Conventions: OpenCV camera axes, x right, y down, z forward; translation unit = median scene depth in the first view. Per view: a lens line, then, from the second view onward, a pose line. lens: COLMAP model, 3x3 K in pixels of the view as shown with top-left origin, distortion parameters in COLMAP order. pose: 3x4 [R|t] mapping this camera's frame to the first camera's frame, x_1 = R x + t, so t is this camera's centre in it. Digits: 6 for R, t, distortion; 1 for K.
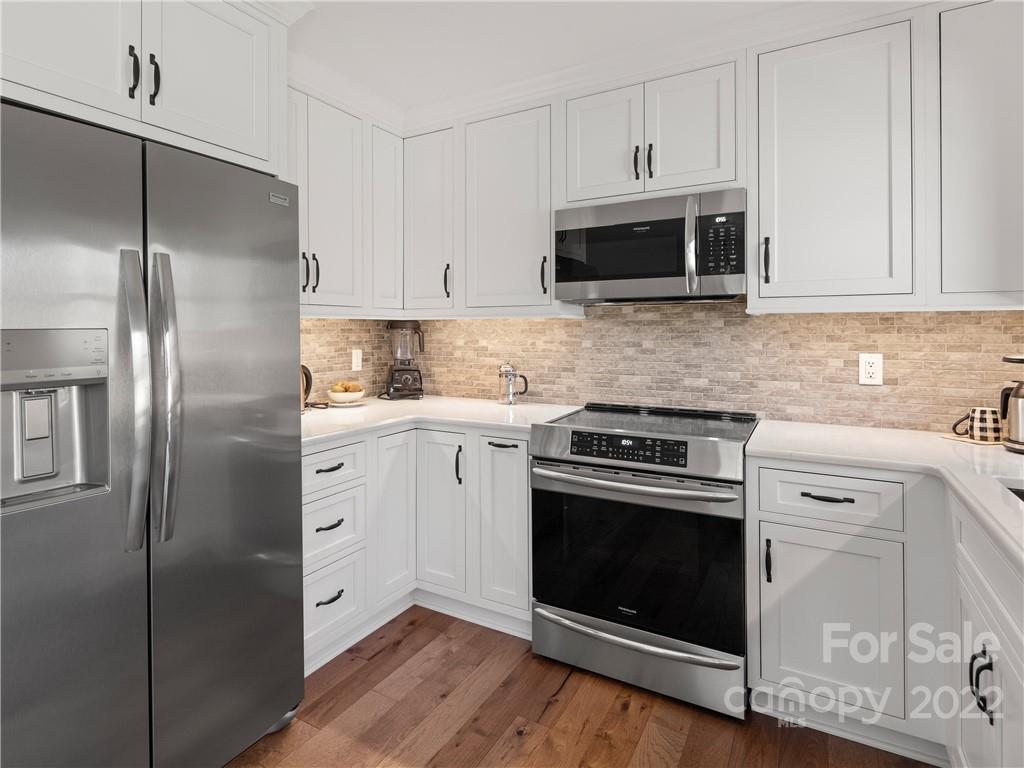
lens RADIAL K [[553.5, 0, 505.9], [0, 553.5, 328.0], [0, 0, 1]] dist [0.000742, -0.001347]
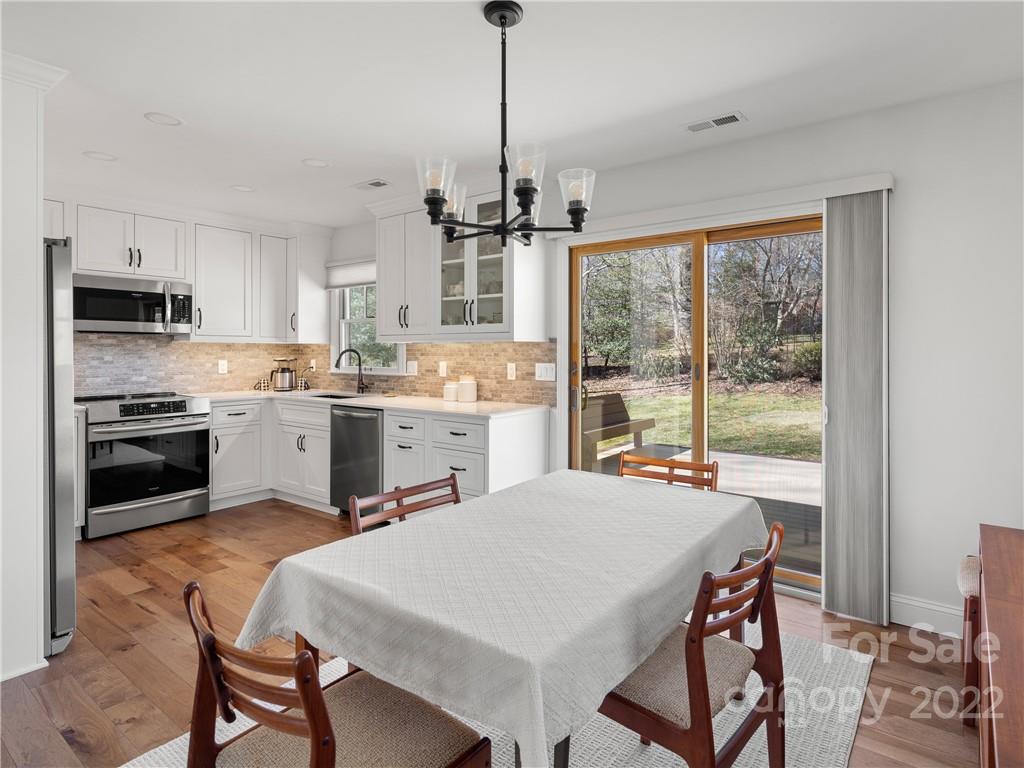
lens RADIAL K [[566.9, 0, 529.6], [0, 566.9, 346.0], [0, 0, 1]] dist [-0.001232, -0.000610]
pose [[0.113877, 0.011286, 0.993431, -1.569189], [-0.005452, 0.999928, -0.010735, 0.005068], [-0.993480, -0.004194, 0.113930, -0.551775]]
